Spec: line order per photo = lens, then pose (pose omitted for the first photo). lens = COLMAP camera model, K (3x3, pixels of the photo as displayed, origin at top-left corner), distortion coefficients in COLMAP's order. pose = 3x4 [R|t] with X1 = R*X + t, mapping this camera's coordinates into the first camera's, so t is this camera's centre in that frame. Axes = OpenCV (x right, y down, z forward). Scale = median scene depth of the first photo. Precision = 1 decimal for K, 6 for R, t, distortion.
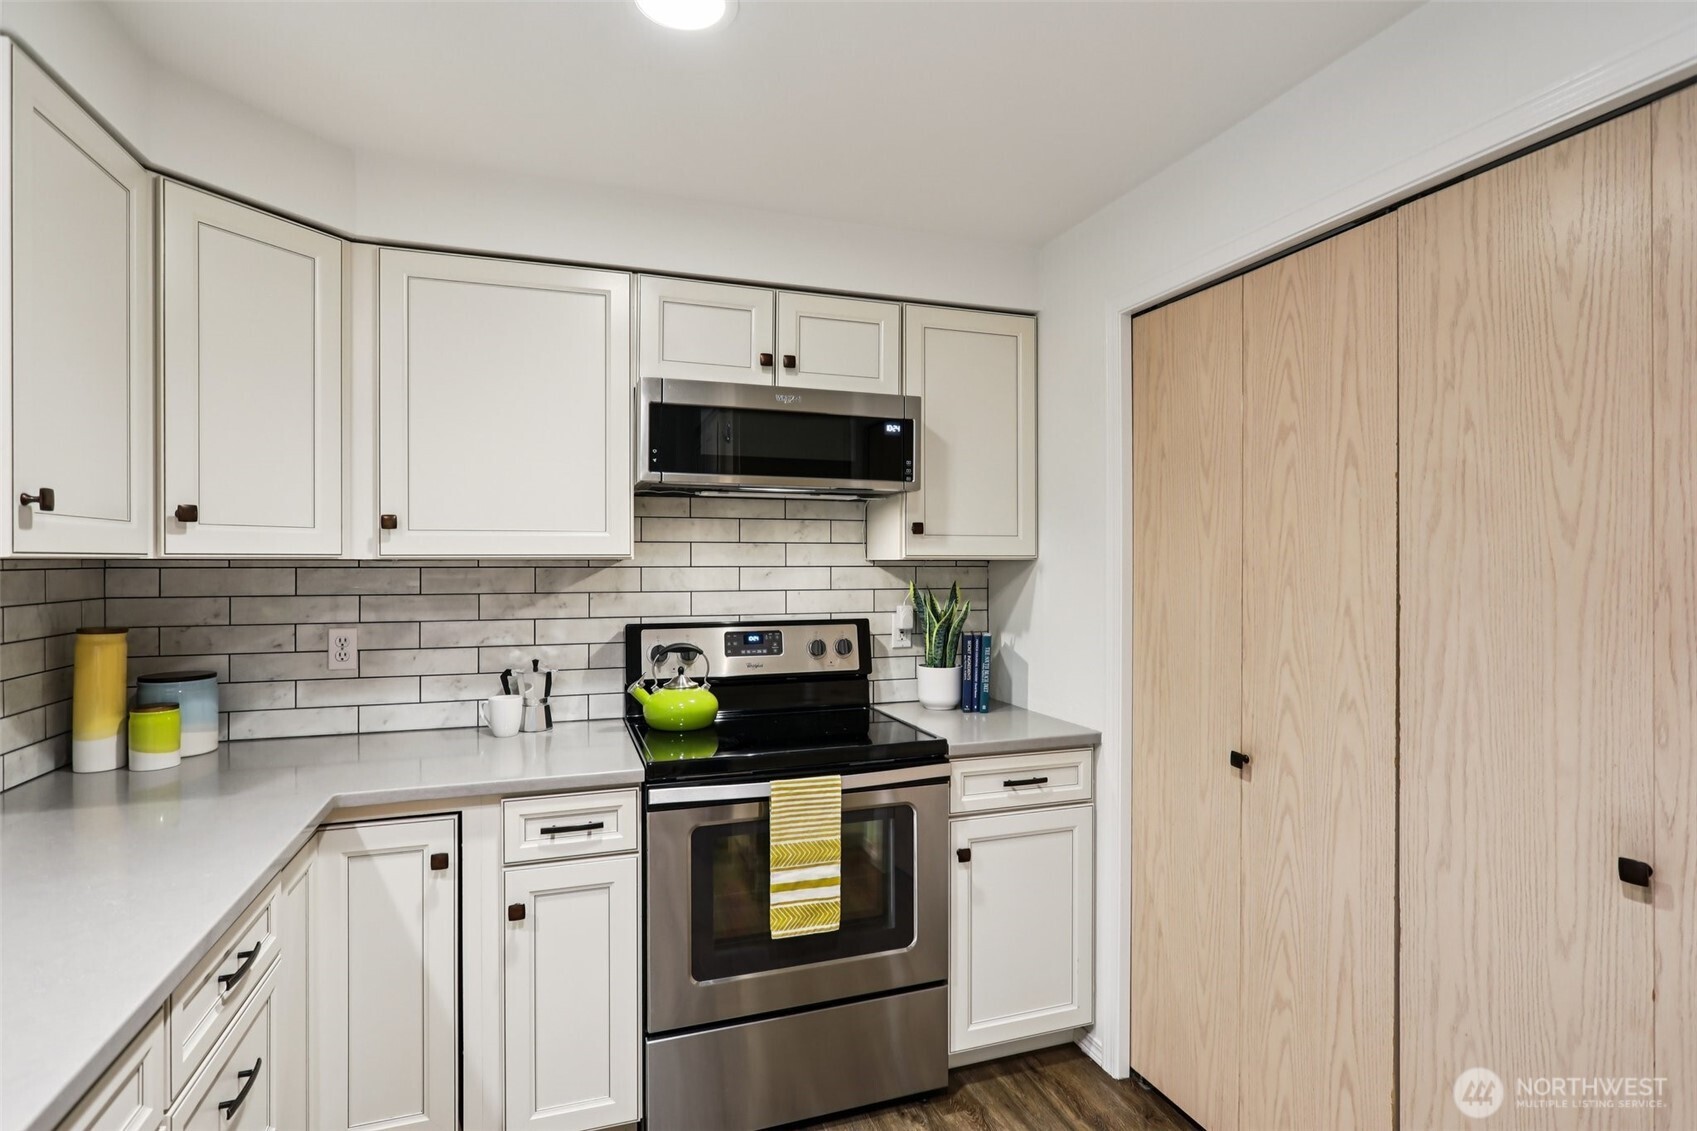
lens RADIAL K [[844.8, 0, 854.5], [0, 844.8, 567.3], [0, 0, 1]] dist [-0.005077, 0.003371]
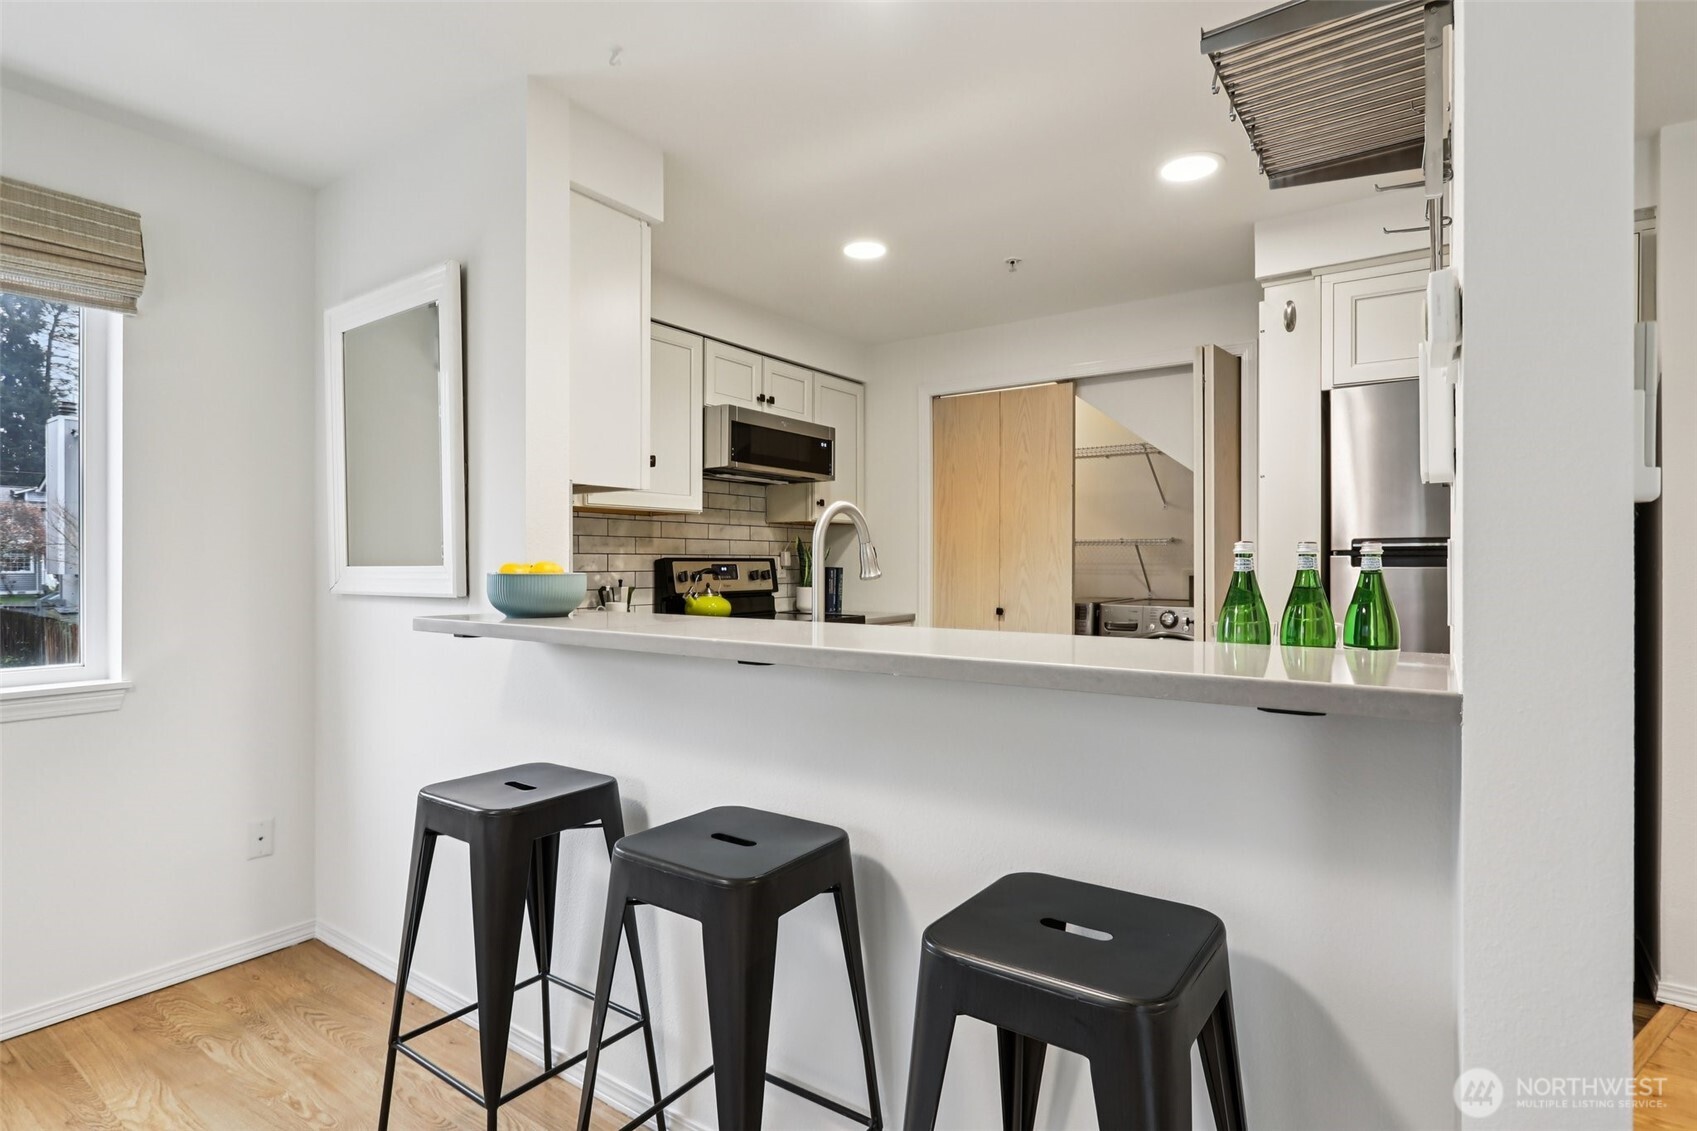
lens RADIAL K [[844.8, 0, 844.2], [0, 844.8, 564.8], [0, 0, 1]] dist [-0.005077, 0.003371]
pose [[0.814340, -0.002026, 0.580384, -0.932067], [0.003527, 0.999993, -0.001457, 0.087294], [-0.580377, 0.003234, 0.814341, -0.450874]]
